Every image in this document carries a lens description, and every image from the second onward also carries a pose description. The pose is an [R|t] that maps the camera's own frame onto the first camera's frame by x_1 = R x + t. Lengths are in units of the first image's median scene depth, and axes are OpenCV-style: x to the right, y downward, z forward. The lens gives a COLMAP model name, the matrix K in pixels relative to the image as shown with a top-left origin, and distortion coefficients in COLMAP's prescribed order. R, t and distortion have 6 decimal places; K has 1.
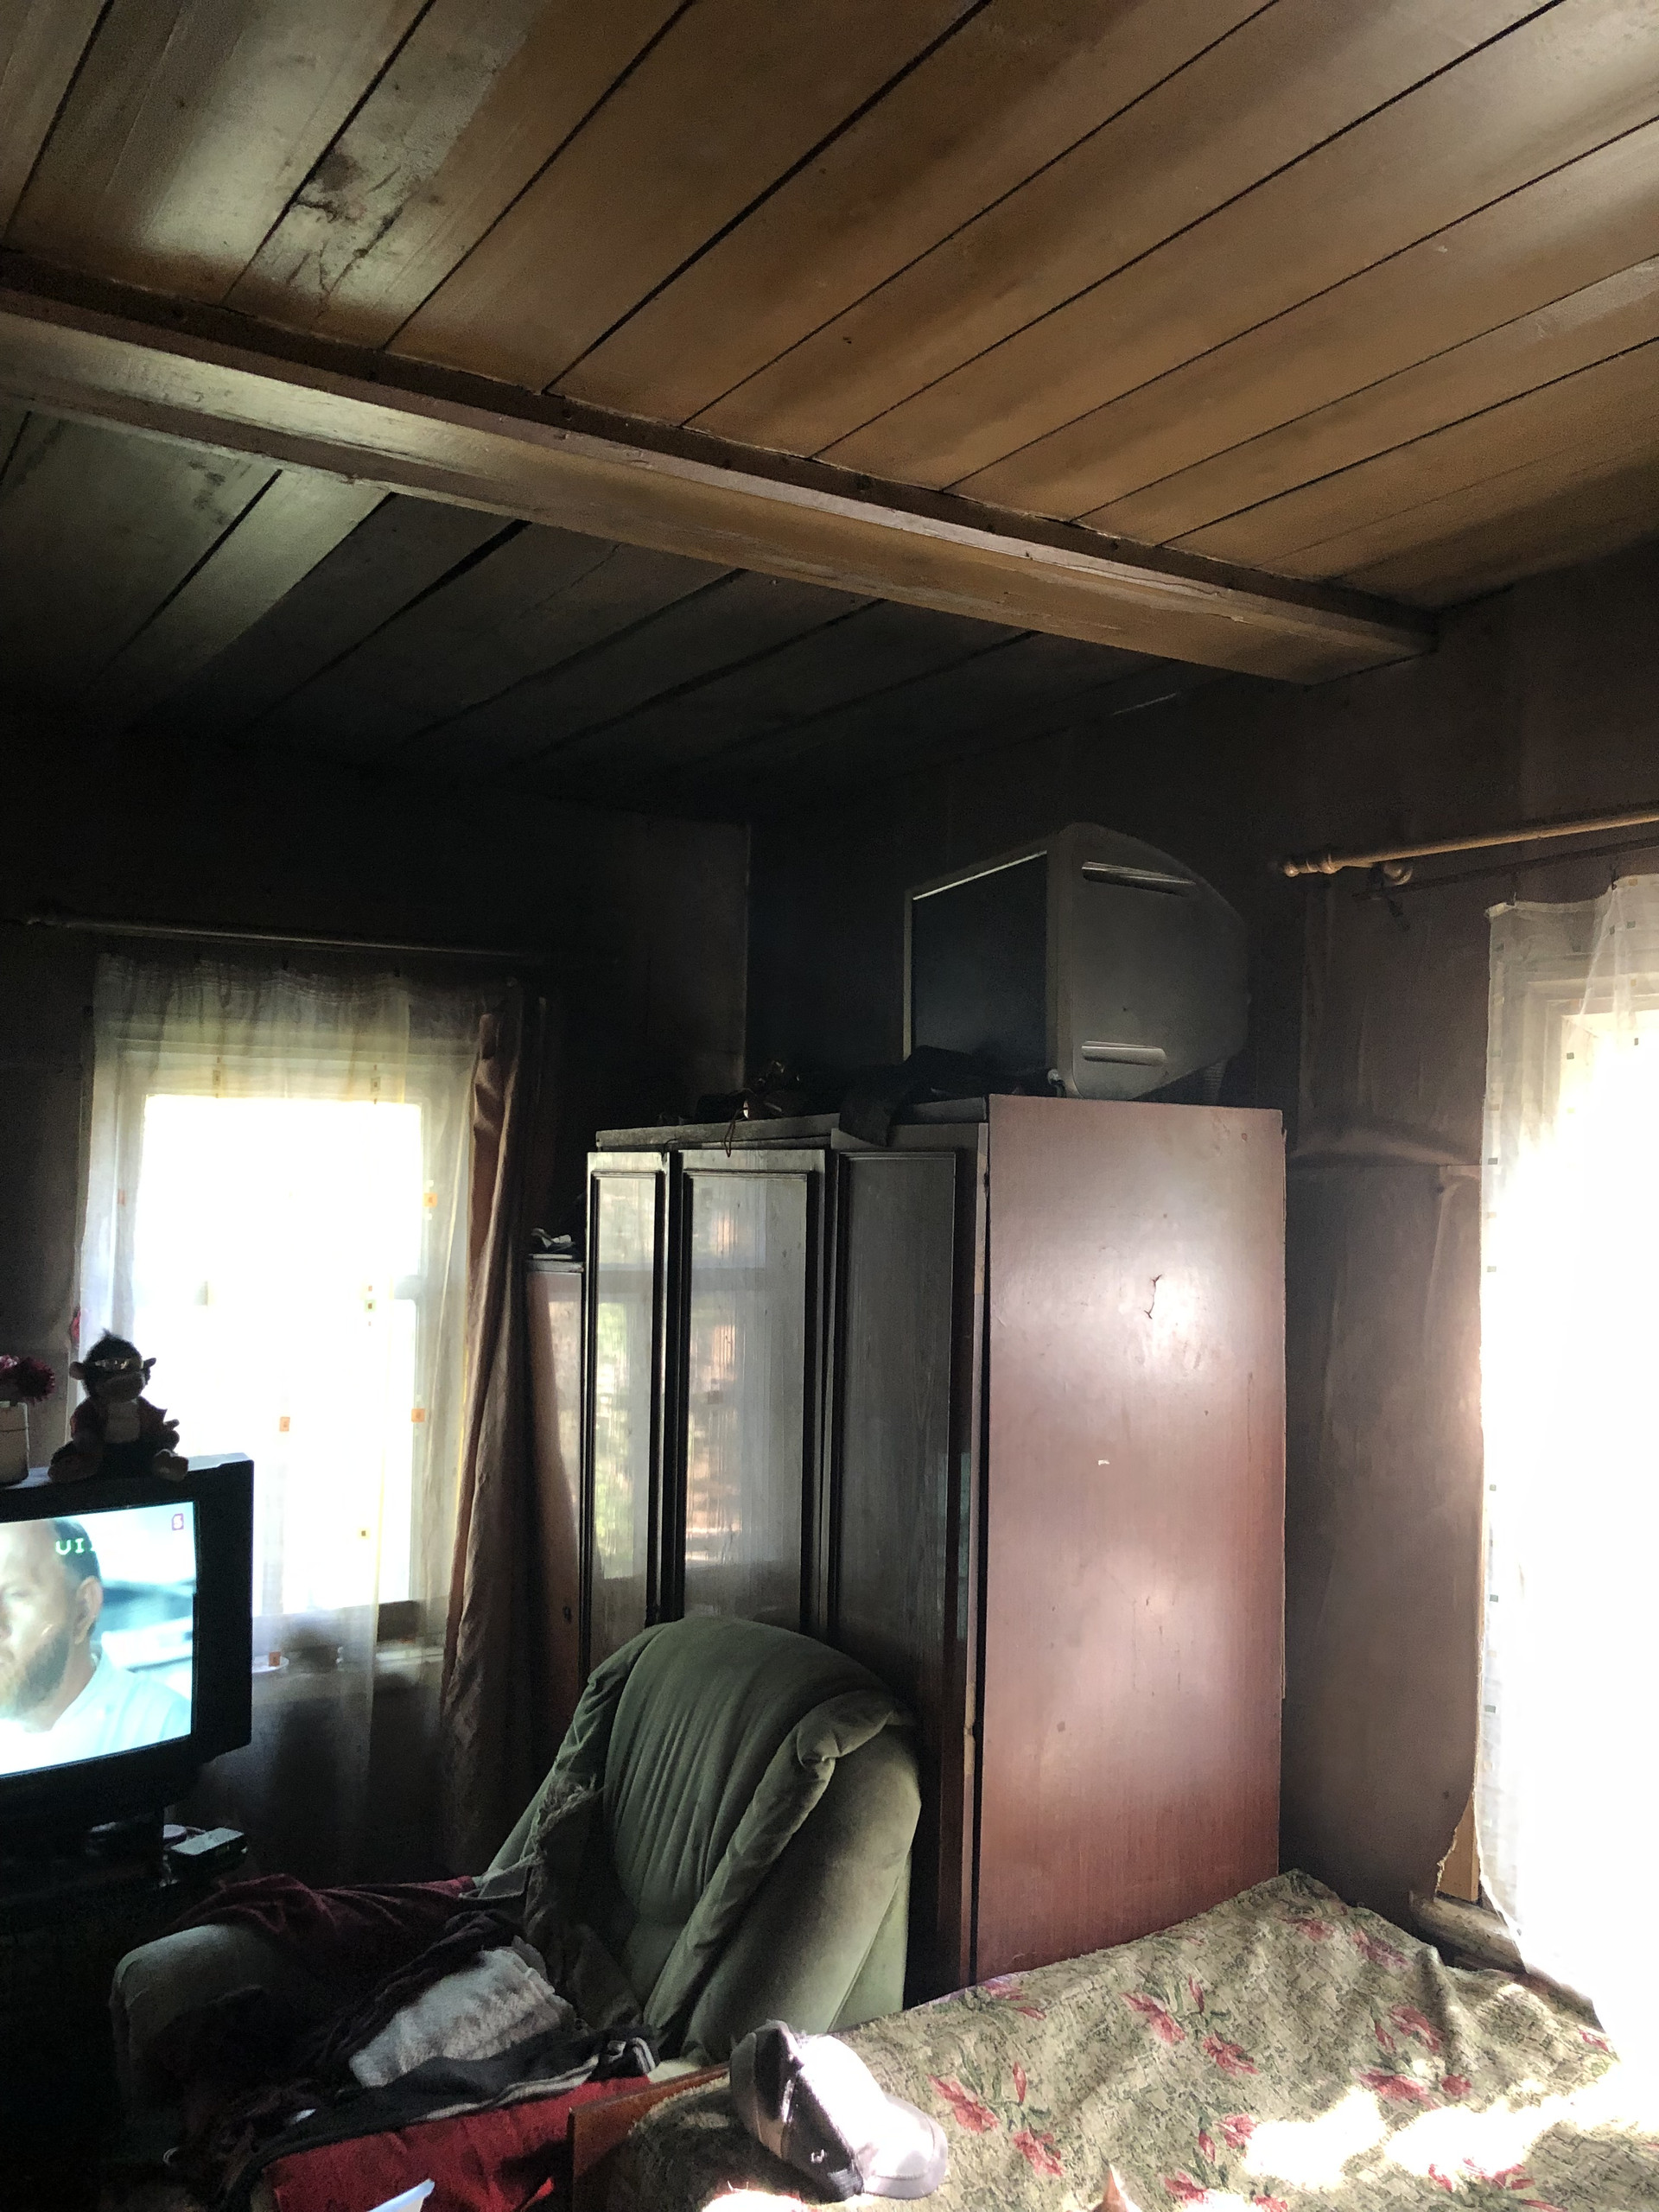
lens RADIAL K [[1847.2, 0, 829.5], [0, 1847.2, 1106.0], [0, 0, 1]] dist [-0.007891, -0.009314]
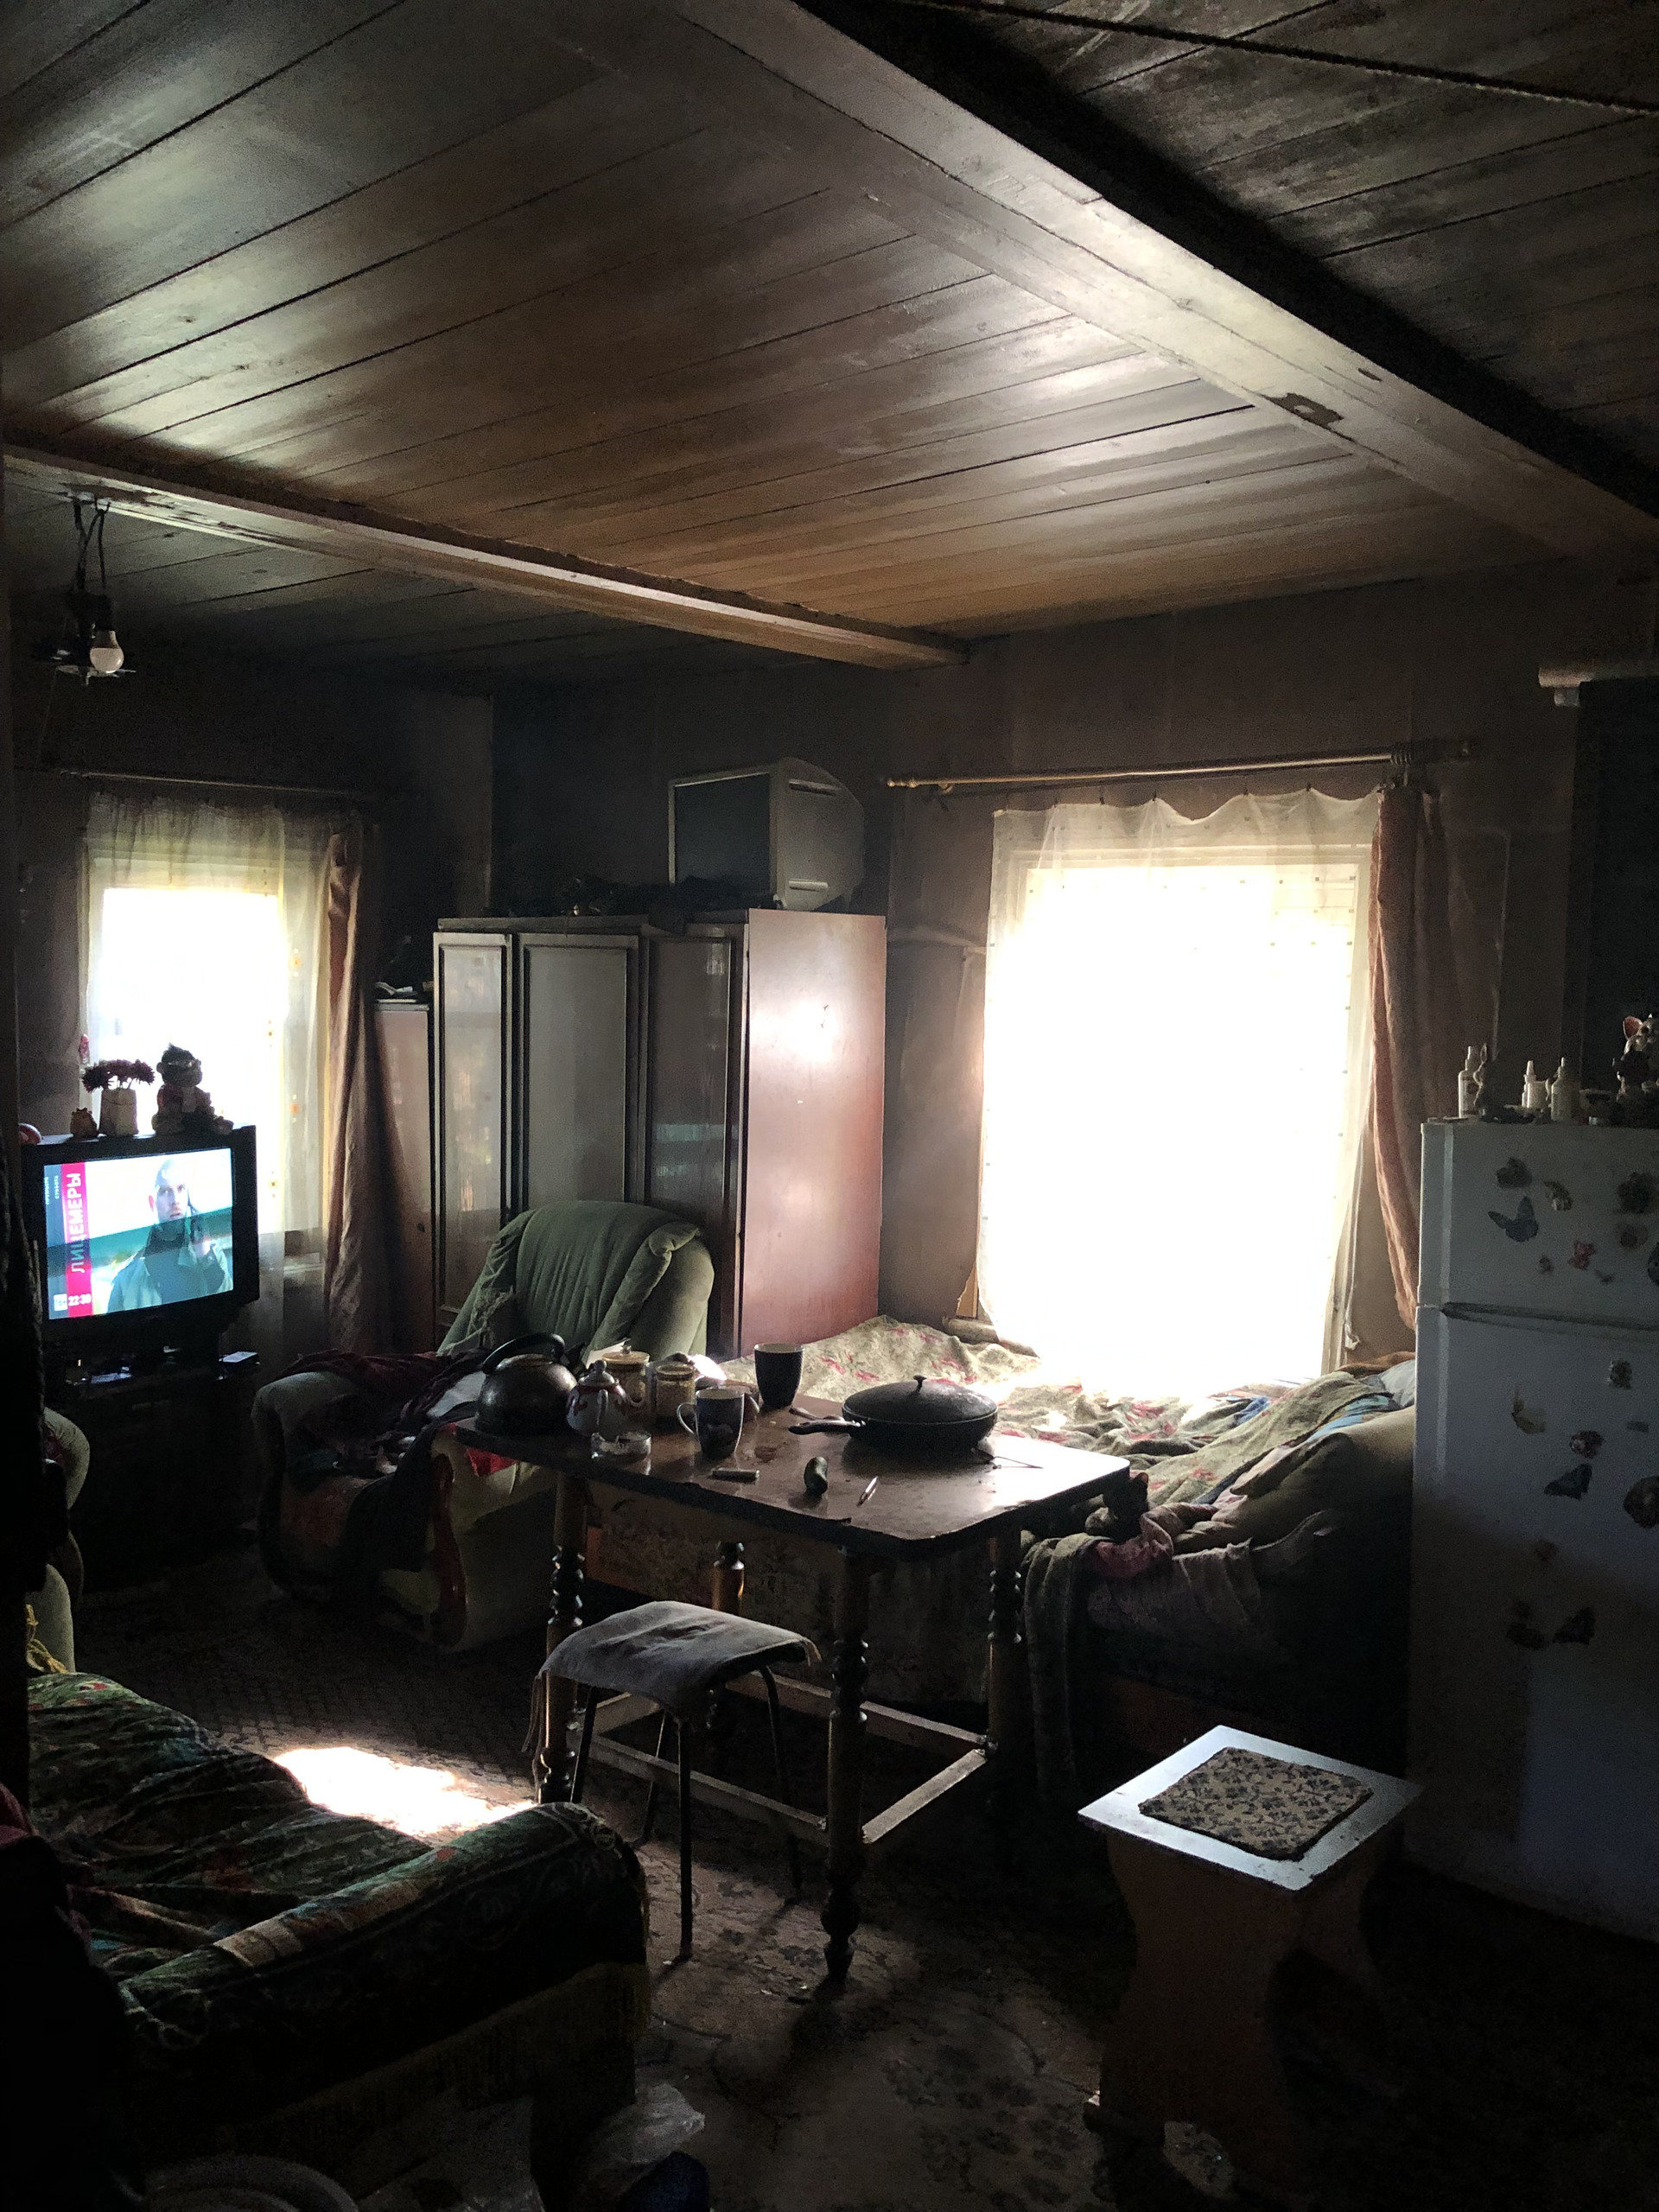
lens RADIAL K [[1891.8, 0, 829.5], [0, 1891.8, 1106.0], [0, 0, 1]] dist [0.091832, -0.002236]
pose [[0.956574, -0.018578, 0.290896, -0.365115], [-0.017631, 0.992452, 0.121357, -0.038532], [-0.290955, -0.121216, 0.949027, -0.813061]]
